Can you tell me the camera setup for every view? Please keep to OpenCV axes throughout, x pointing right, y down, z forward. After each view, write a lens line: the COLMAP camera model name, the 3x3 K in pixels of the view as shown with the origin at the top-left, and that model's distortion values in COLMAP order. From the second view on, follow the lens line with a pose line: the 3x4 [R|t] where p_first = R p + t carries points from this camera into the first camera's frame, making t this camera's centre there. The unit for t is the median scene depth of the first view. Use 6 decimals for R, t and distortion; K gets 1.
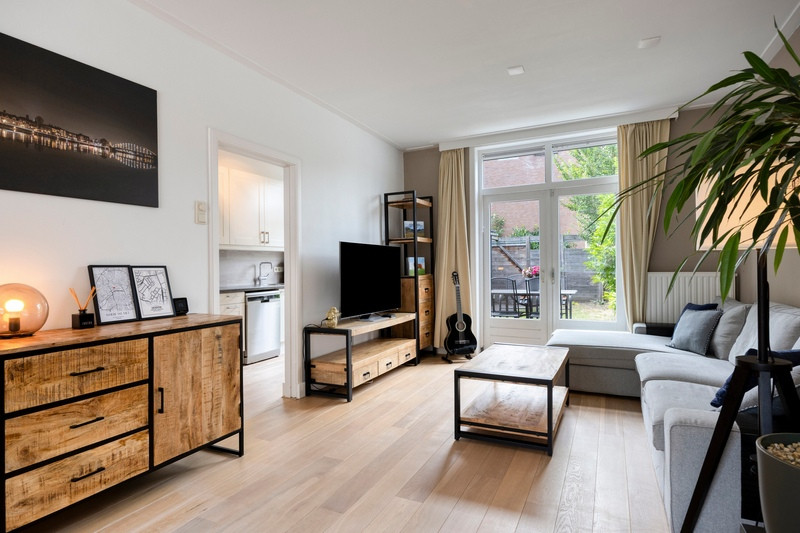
lens RADIAL K [[442.3, 0, 399.5], [0, 442.3, 263.8], [0, 0, 1]] dist [-0.001995, 0.001197]
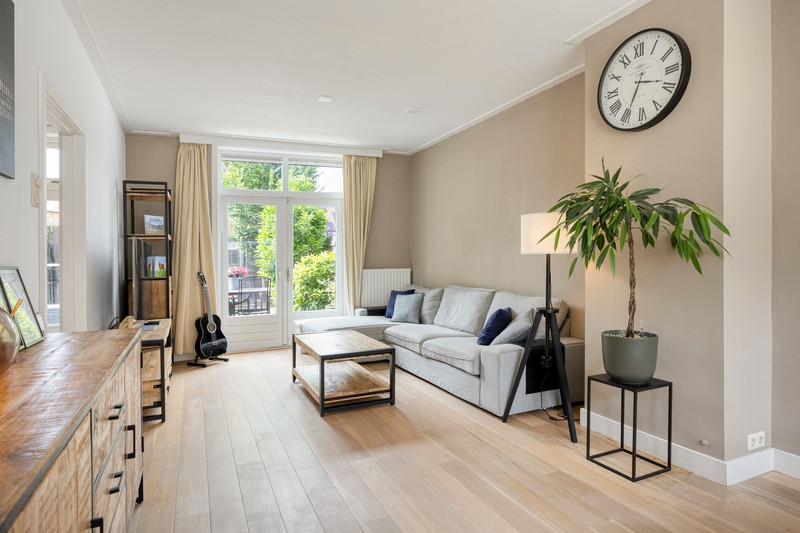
lens RADIAL K [[442.3, 0, 394.5], [0, 442.3, 266.1], [0, 0, 1]] dist [-0.001995, 0.001197]
pose [[0.640391, -0.007238, 0.768015, -0.386901], [0.004604, 0.999974, 0.005585, 0.002137], [-0.768035, -0.000041, 0.640408, 0.074641]]
